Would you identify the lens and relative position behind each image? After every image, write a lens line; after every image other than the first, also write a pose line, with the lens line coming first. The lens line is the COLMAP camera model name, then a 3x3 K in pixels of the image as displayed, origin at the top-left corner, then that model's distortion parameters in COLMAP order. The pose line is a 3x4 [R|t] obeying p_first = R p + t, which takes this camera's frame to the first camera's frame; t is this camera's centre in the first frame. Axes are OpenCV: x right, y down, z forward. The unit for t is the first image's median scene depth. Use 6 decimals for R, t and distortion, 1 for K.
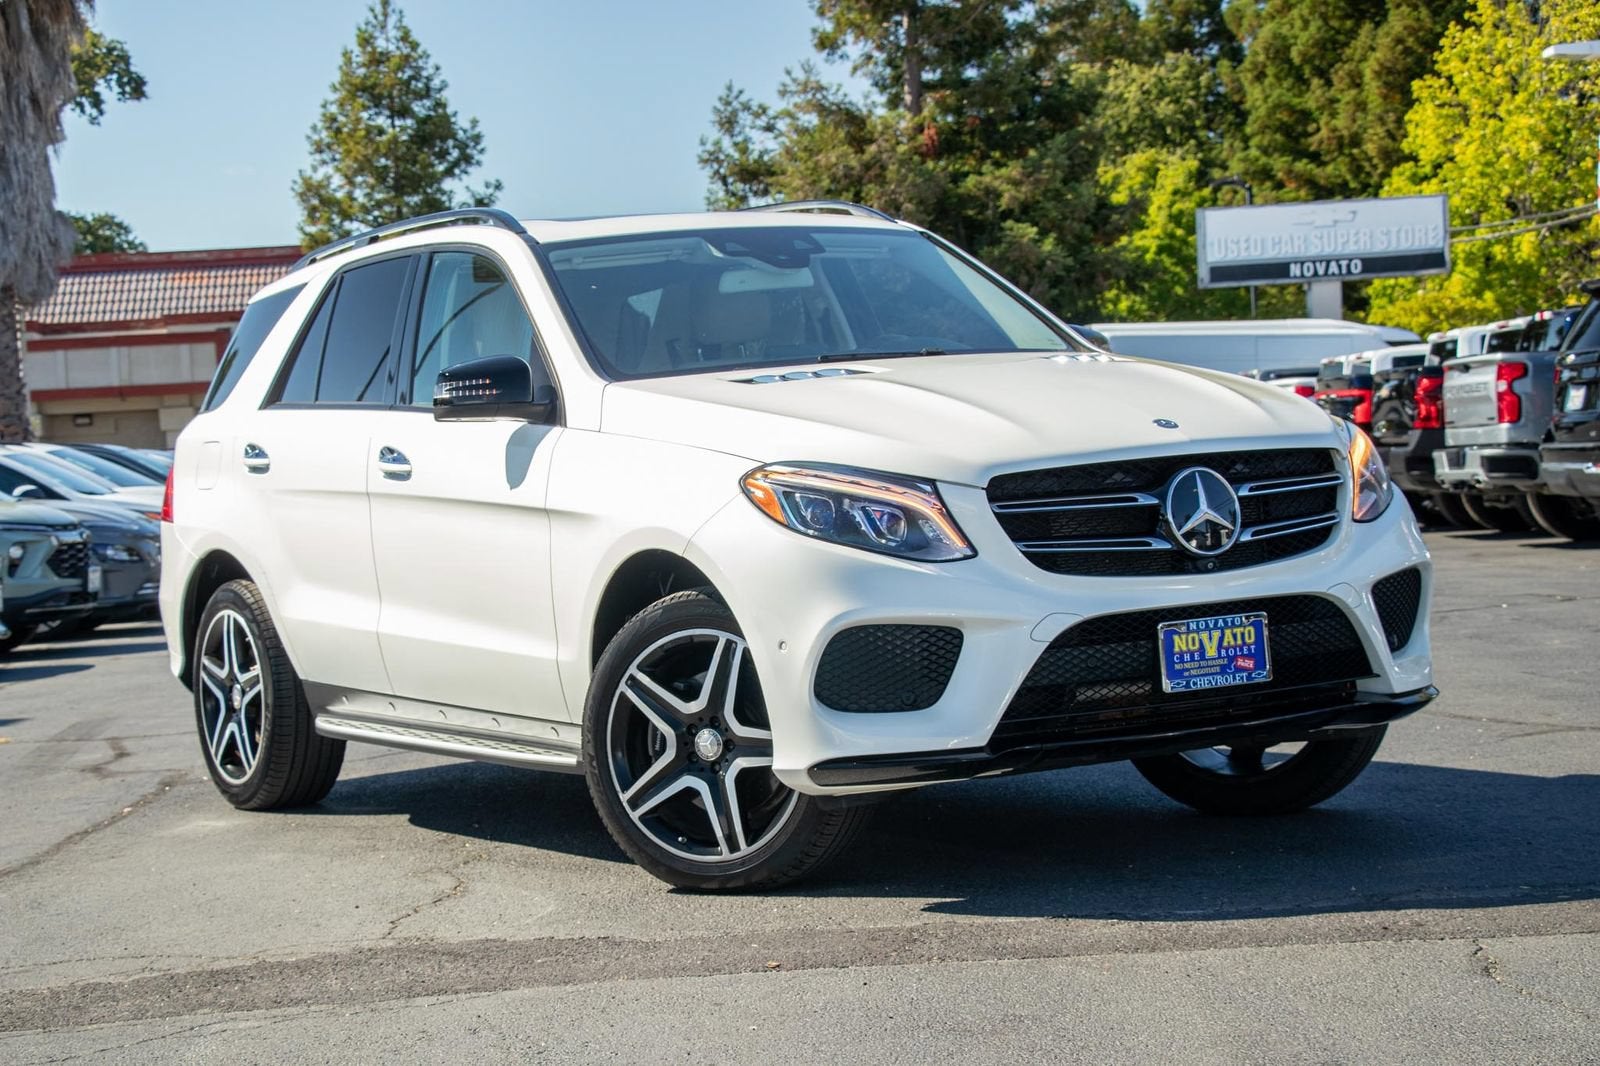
lens RADIAL K [[3163.2, 0, 802.9], [0, 3163.2, 566.7], [0, 0, 1]] dist [0.198895, 0.453026]
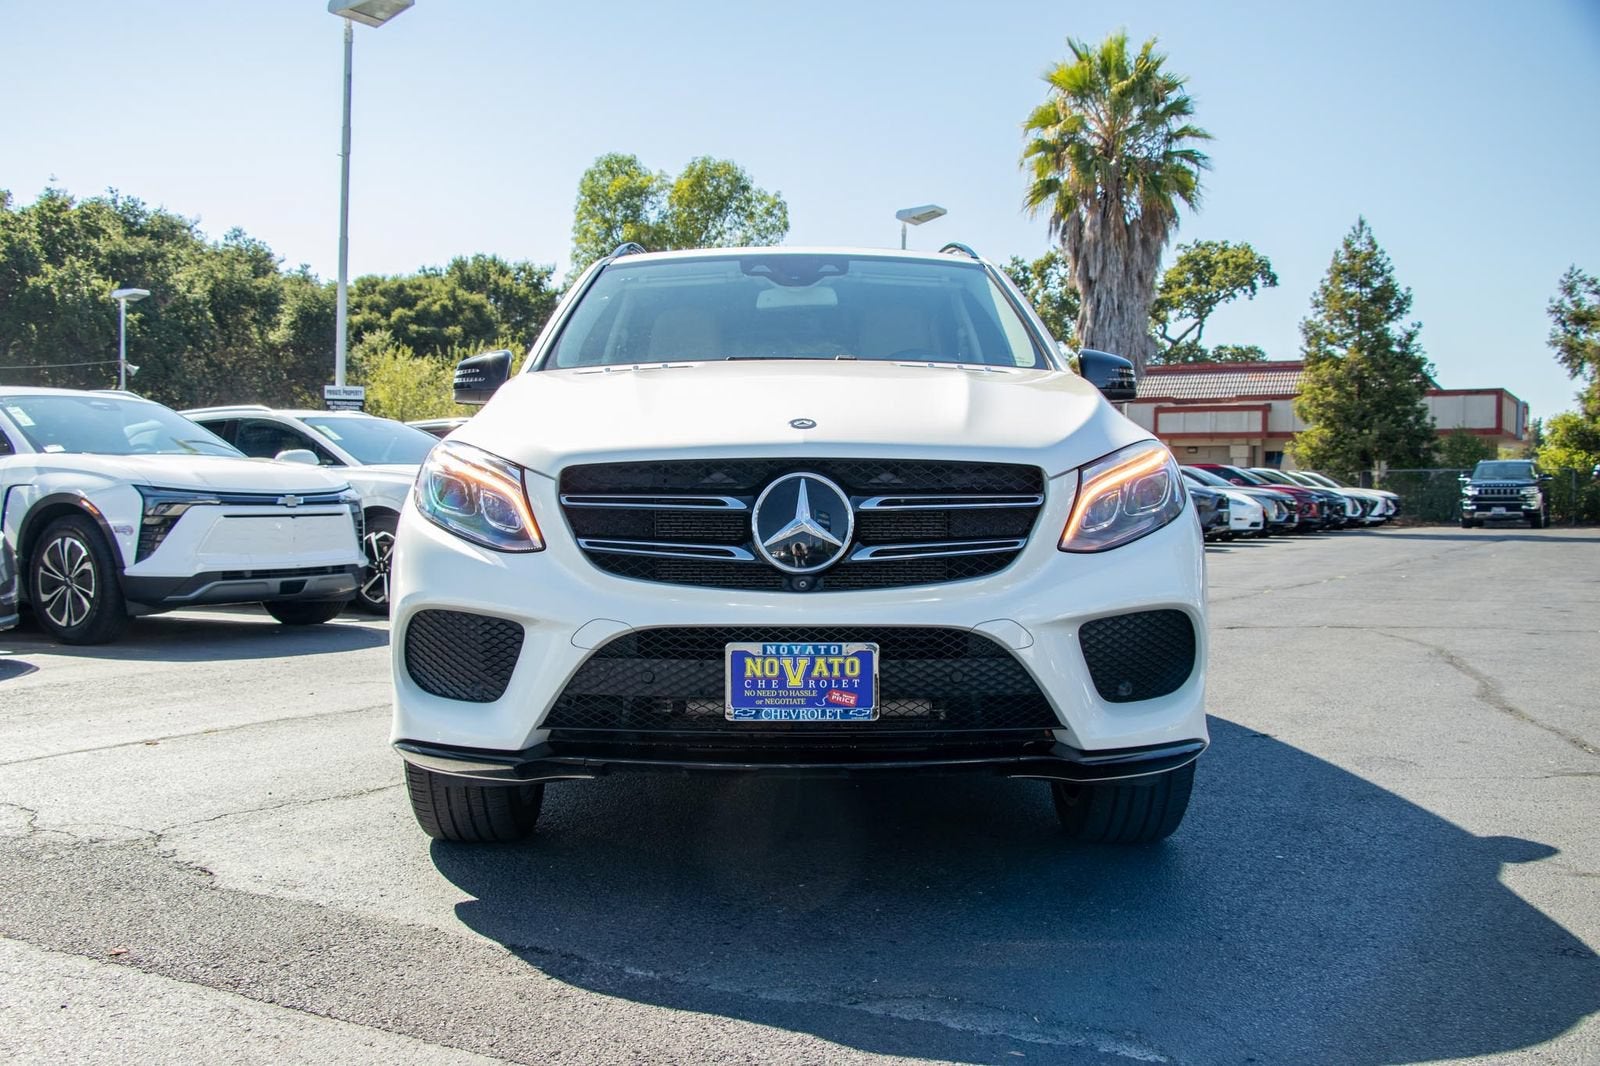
lens RADIAL K [[1561.7, 0, 800.0], [0, 1561.7, 533.0], [0, 0, 1]] dist [-0.007419, 0.126039]
pose [[0.862585, 0.083678, -0.498944, 0.333434], [-0.080271, 0.996370, 0.028328, -0.026091], [0.499504, 0.015615, 0.866171, 0.601355]]
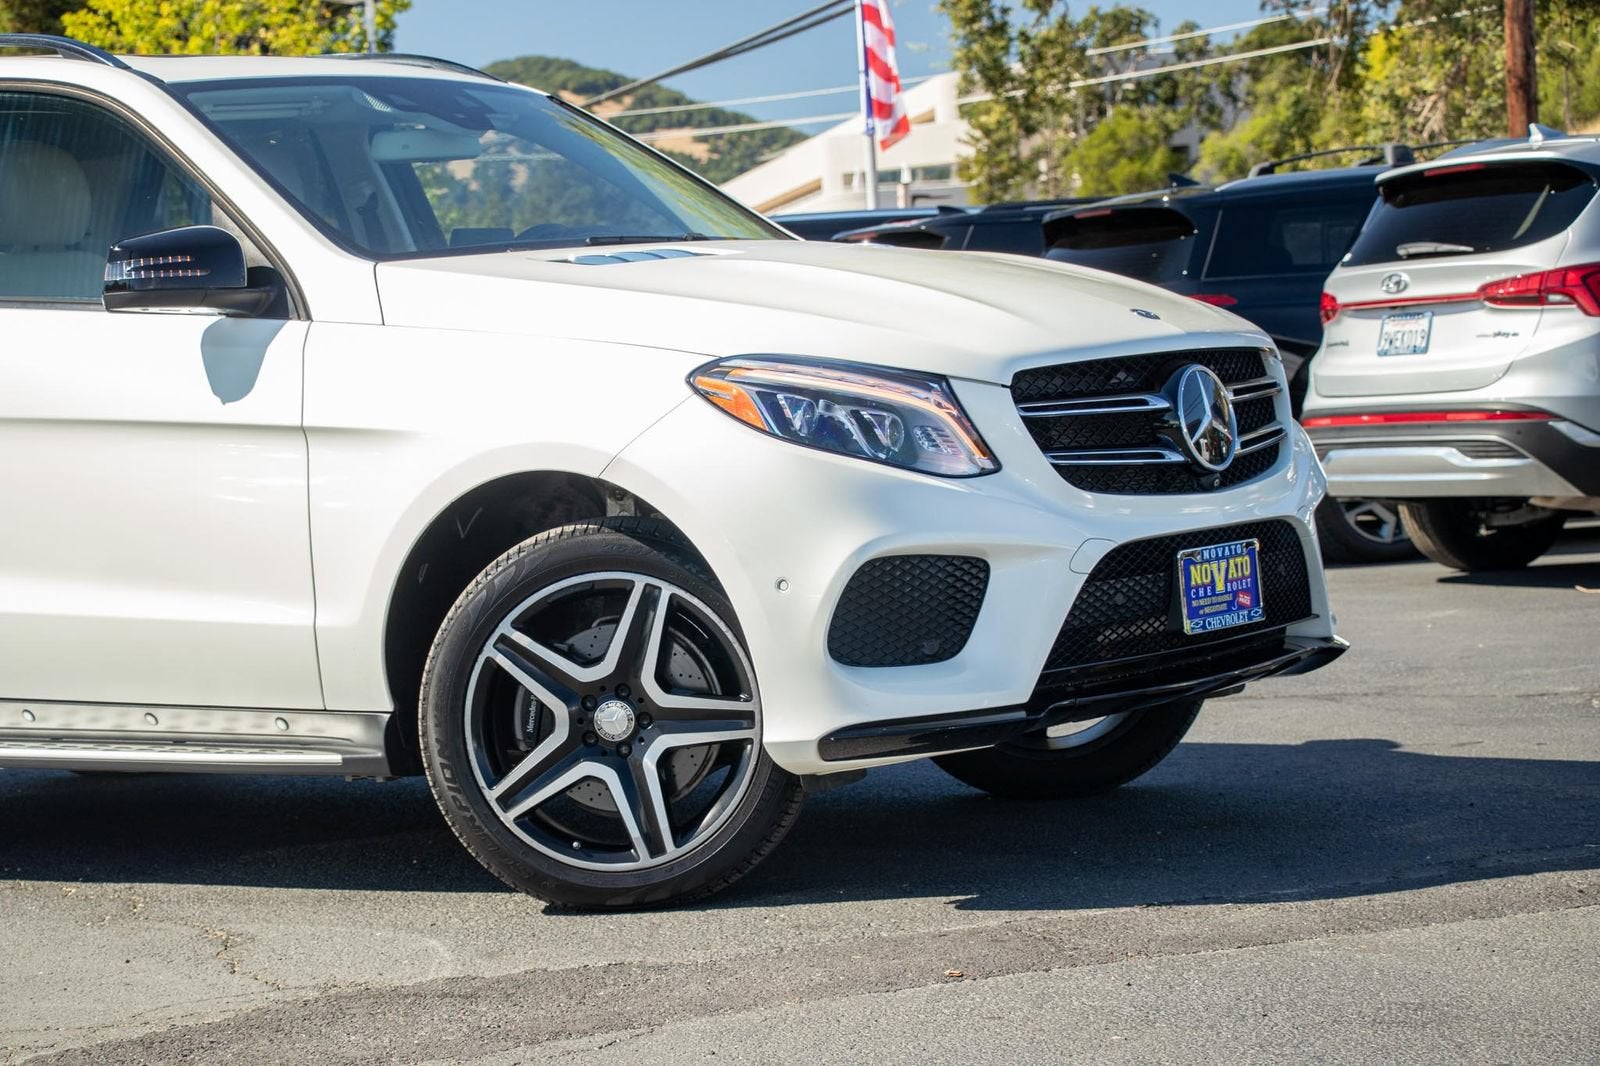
lens RADIAL K [[3766.8, 0, 802.3], [0, 3766.8, 574.6], [0, 0, 1]] dist [0.343464, 0.089207]
pose [[0.914038, -0.016586, 0.405289, -0.363385], [0.020659, 0.999770, -0.005676, 0.026413], [-0.405102, 0.013561, 0.914171, 0.129852]]
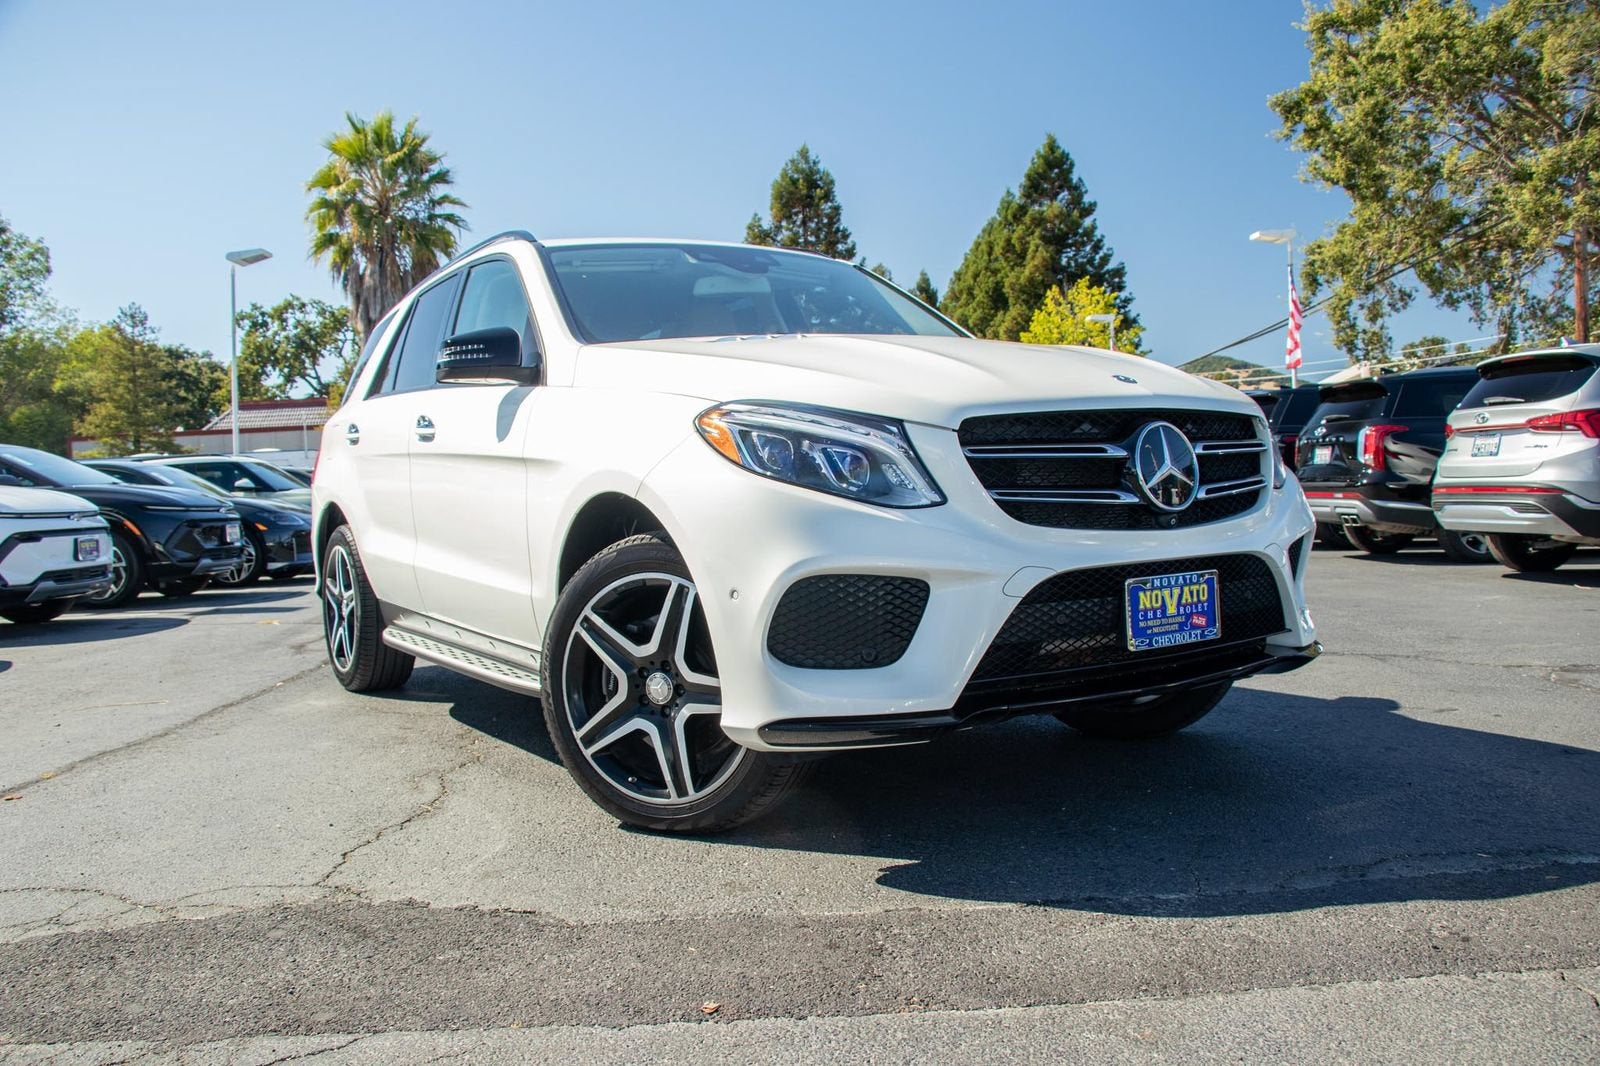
lens RADIAL K [[1312.6, 0, 795.7], [0, 1312.6, 563.8], [0, 0, 1]] dist [-0.204318, 0.189937]
pose [[0.999128, 0.024768, 0.033598, -0.001501], [-0.025396, 0.999508, 0.018396, 0.008106], [-0.033126, -0.019233, 0.999266, 0.584824]]
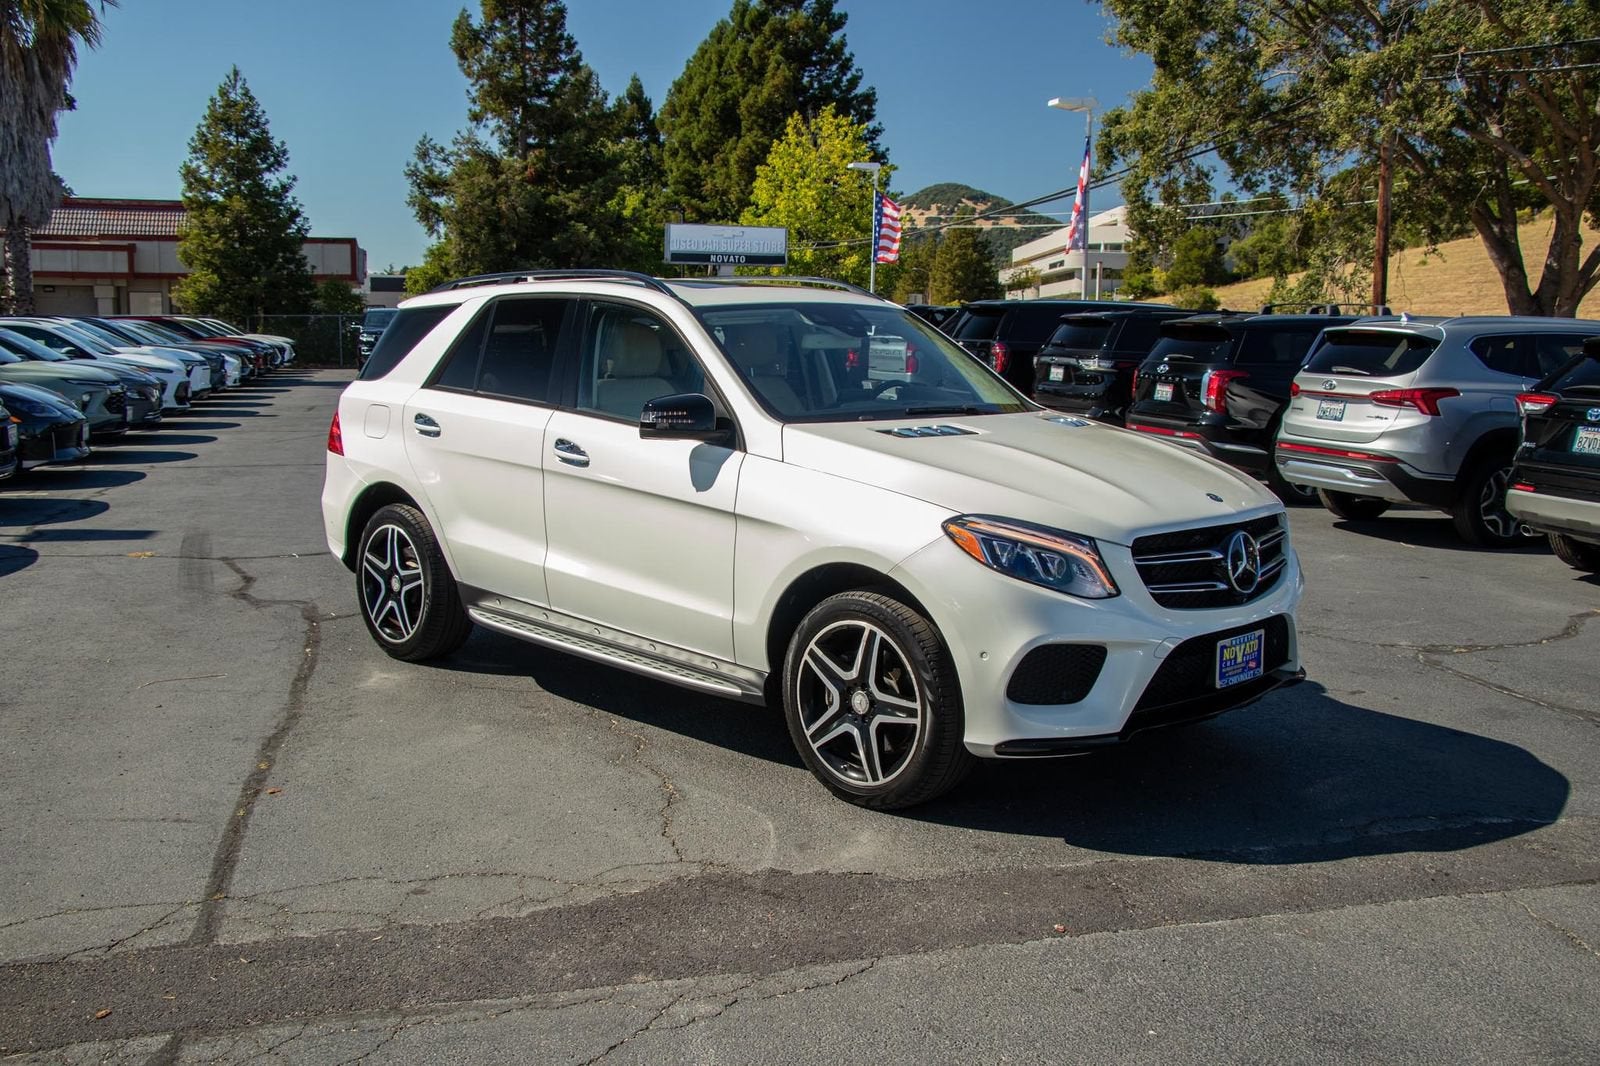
lens RADIAL K [[1540.1, 0, 787.1], [0, 1540.1, 558.7], [0, 0, 1]] dist [-0.127850, 0.193767]
pose [[0.966260, 0.035689, 0.255083, -0.245198], [-0.064288, 0.992427, 0.104672, -0.075520], [-0.249415, -0.117539, 0.961237, 0.369810]]
